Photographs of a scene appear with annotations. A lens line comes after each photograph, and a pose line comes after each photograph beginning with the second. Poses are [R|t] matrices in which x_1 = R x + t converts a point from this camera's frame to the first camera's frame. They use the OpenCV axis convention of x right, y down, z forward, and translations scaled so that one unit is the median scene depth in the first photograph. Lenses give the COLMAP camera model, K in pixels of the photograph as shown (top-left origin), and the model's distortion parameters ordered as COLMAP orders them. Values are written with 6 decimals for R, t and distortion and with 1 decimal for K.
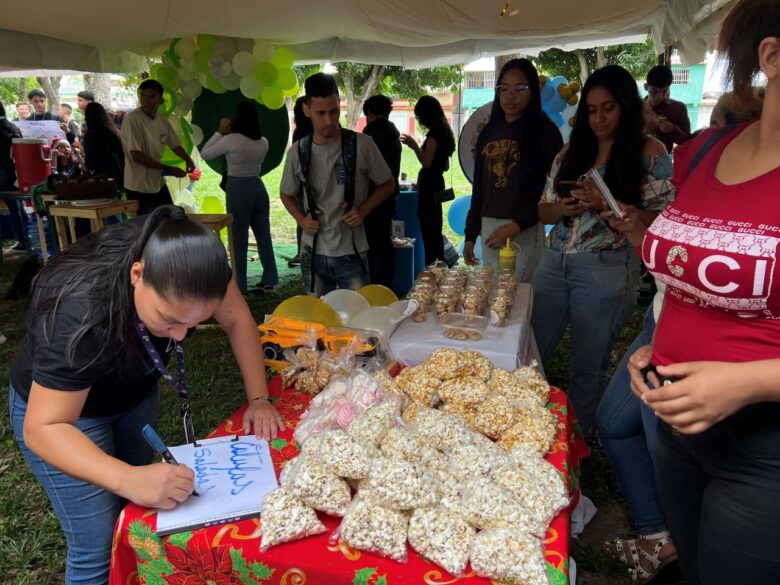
lens RADIAL K [[587.3, 0, 390.0], [0, 587.3, 292.5], [0, 0, 1]] dist [0.278516, -0.349035]
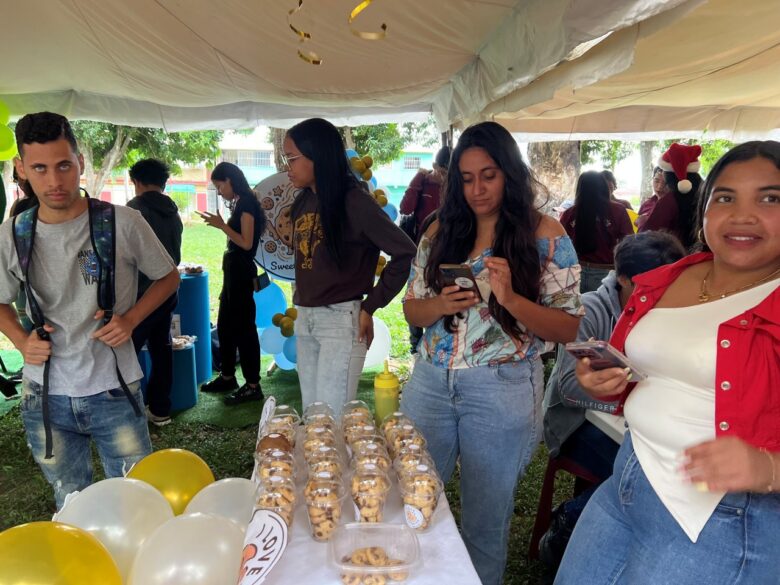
lens RADIAL K [[601.3, 0, 390.0], [0, 601.3, 292.5], [0, 0, 1]] dist [0.021039, -0.006320]
pose [[0.922671, -0.059495, 0.380970, -0.034772], [0.103906, 0.989839, -0.097070, -0.076964], [-0.371324, 0.129149, 0.919478, 0.293066]]
